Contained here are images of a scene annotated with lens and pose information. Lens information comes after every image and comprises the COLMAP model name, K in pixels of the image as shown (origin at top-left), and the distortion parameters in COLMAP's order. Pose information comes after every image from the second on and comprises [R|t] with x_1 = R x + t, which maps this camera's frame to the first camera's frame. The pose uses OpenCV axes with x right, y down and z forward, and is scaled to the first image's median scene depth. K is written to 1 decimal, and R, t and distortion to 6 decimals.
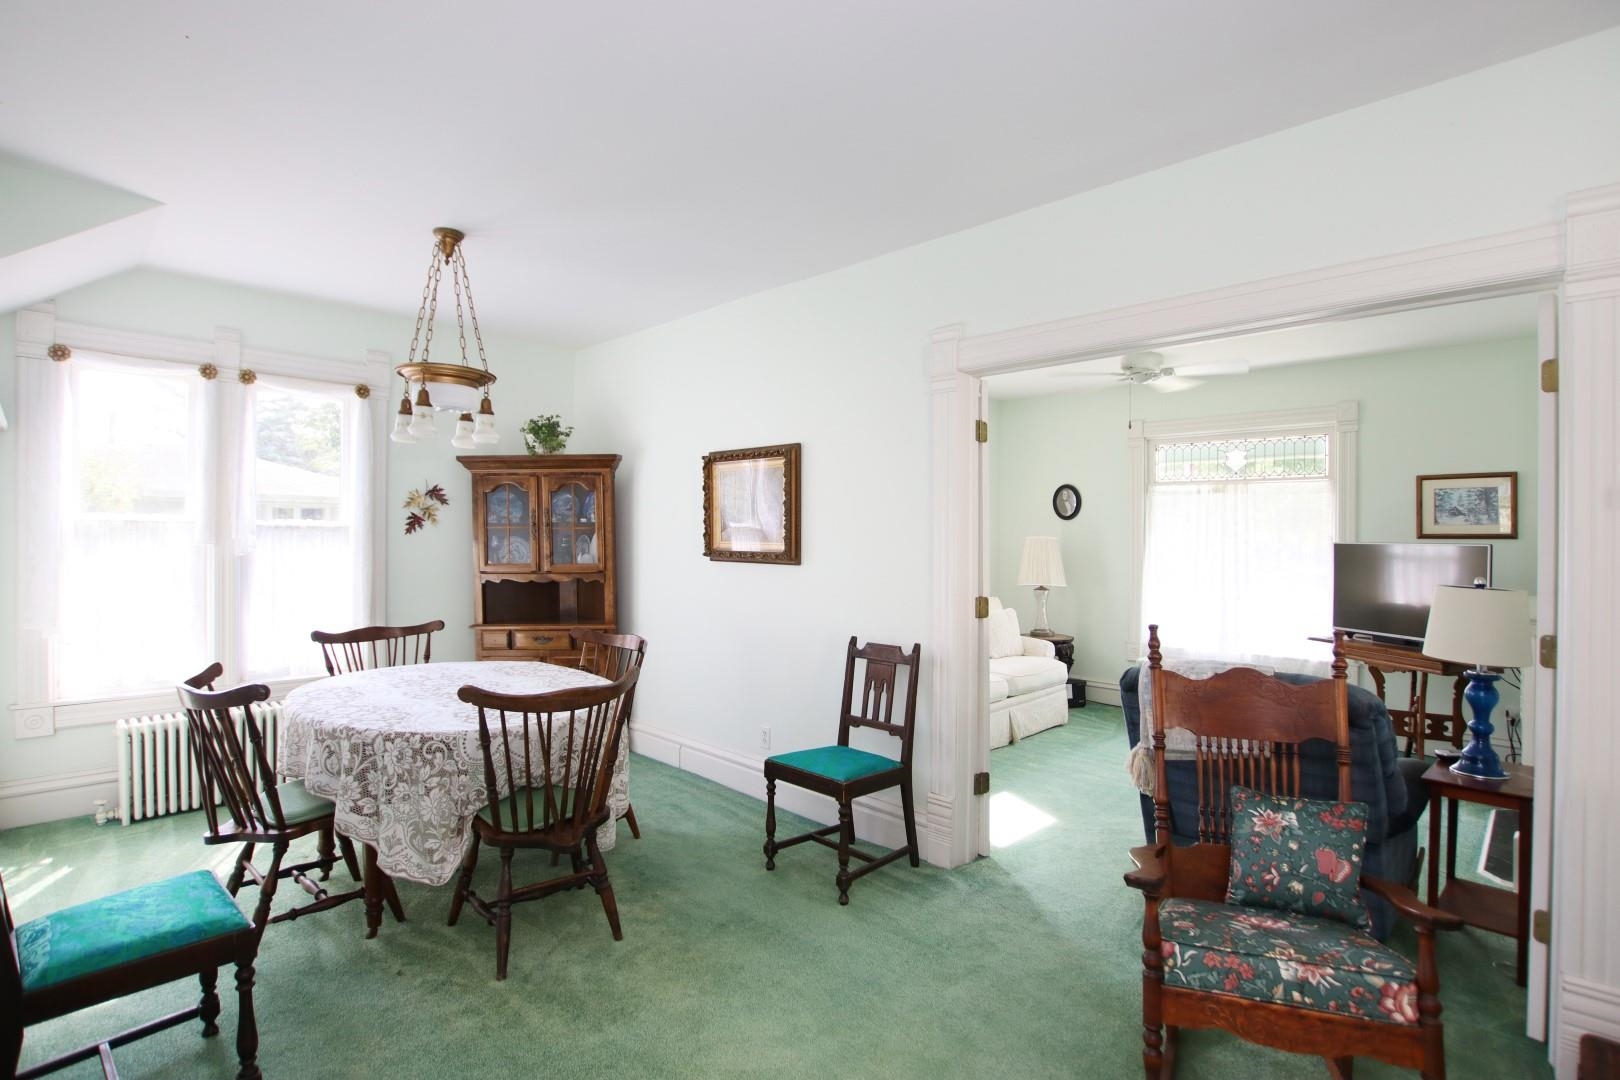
lens RADIAL K [[762.3, 0, 813.2], [0, 762.3, 549.2], [0, 0, 1]] dist [-0.001095, -0.000041]
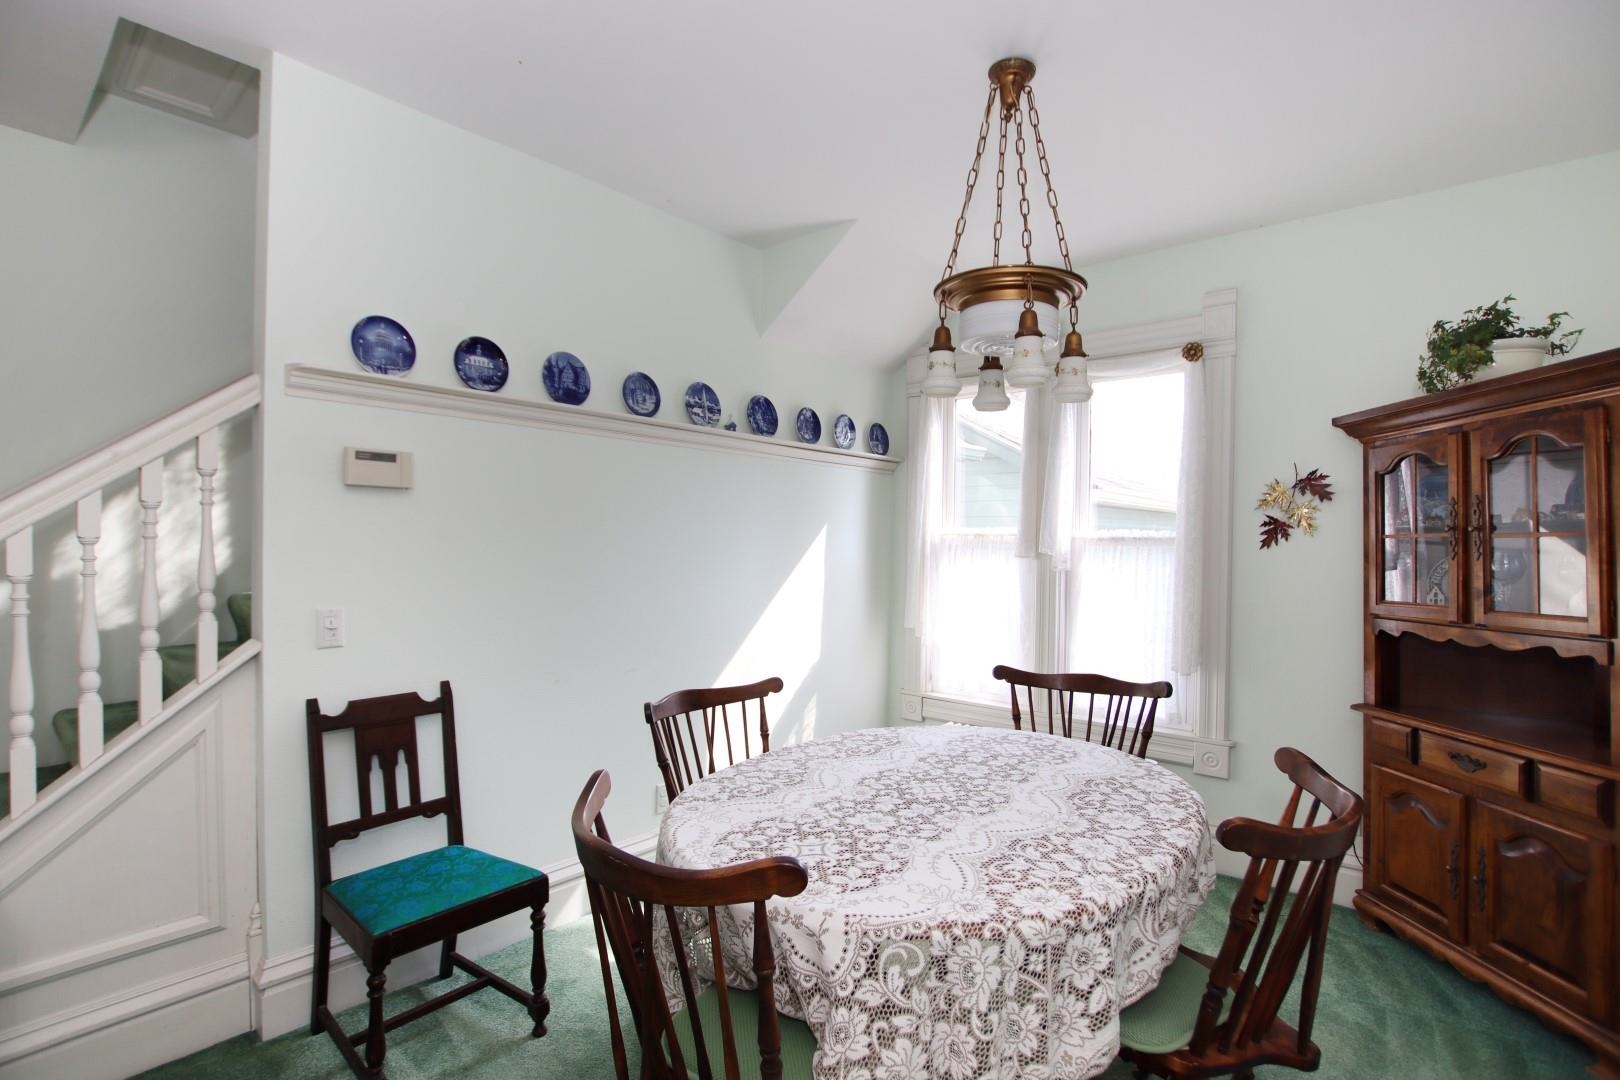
lens RADIAL K [[762.3, 0, 813.2], [0, 762.3, 549.2], [0, 0, 1]] dist [-0.001095, -0.000041]
pose [[0.114034, 0.000494, -0.993477, 0.087483], [-0.026908, 0.999635, -0.002591, -0.006277], [0.993112, 0.027028, 0.114005, 0.522115]]
